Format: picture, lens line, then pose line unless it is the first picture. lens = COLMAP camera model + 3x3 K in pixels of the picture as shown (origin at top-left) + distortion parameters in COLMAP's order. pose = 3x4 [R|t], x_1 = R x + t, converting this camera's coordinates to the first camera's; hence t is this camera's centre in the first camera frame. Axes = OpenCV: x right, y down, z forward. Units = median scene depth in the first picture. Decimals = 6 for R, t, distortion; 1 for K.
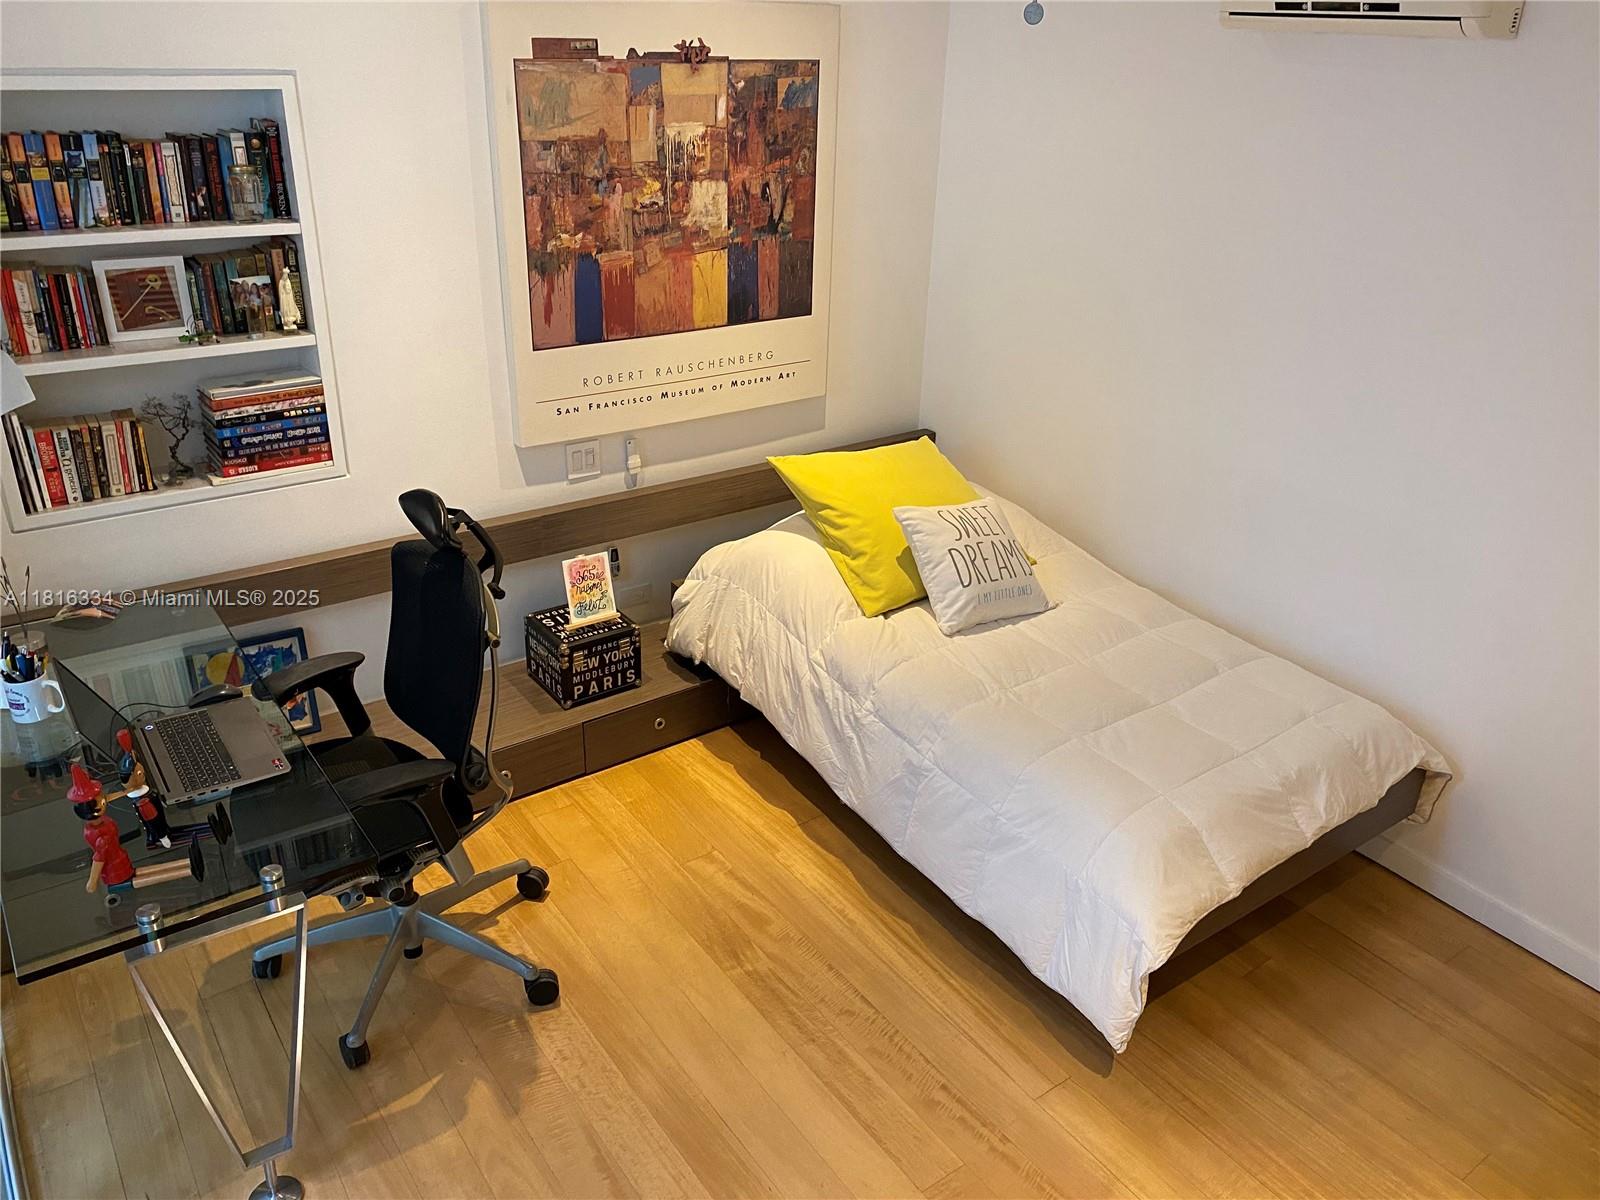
lens RADIAL K [[1227.2, 0, 800.0], [0, 1227.2, 600.0], [0, 0, 1]] dist [0.053431, -0.080819]
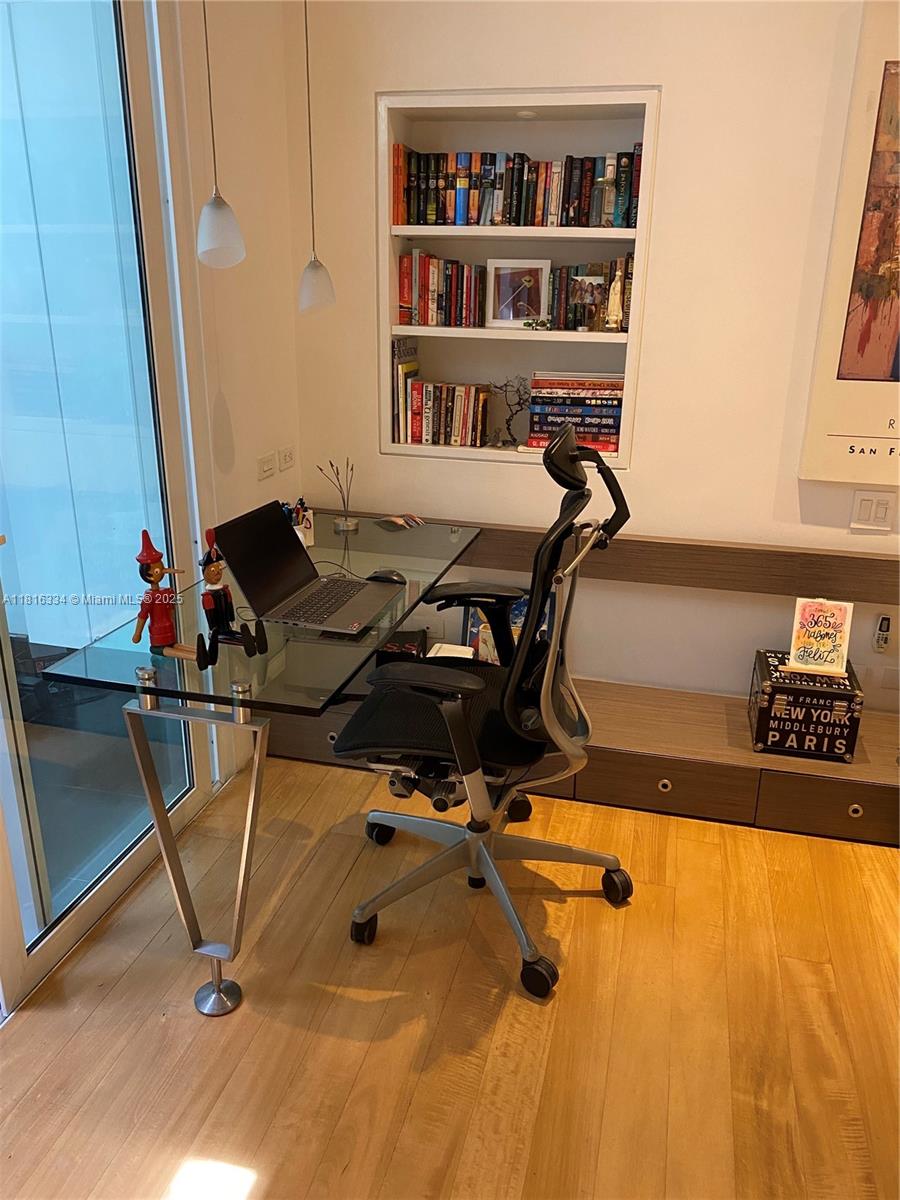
lens RADIAL K [[920.4, 0, 450.0], [0, 920.4, 600.0], [0, 0, 1]] dist [0.053431, -0.080819]
pose [[0.647907, 0.234835, -0.724617, 0.168045], [-0.330897, 0.943615, 0.009942, 0.057666], [0.686094, 0.233332, 0.689080, 0.374914]]
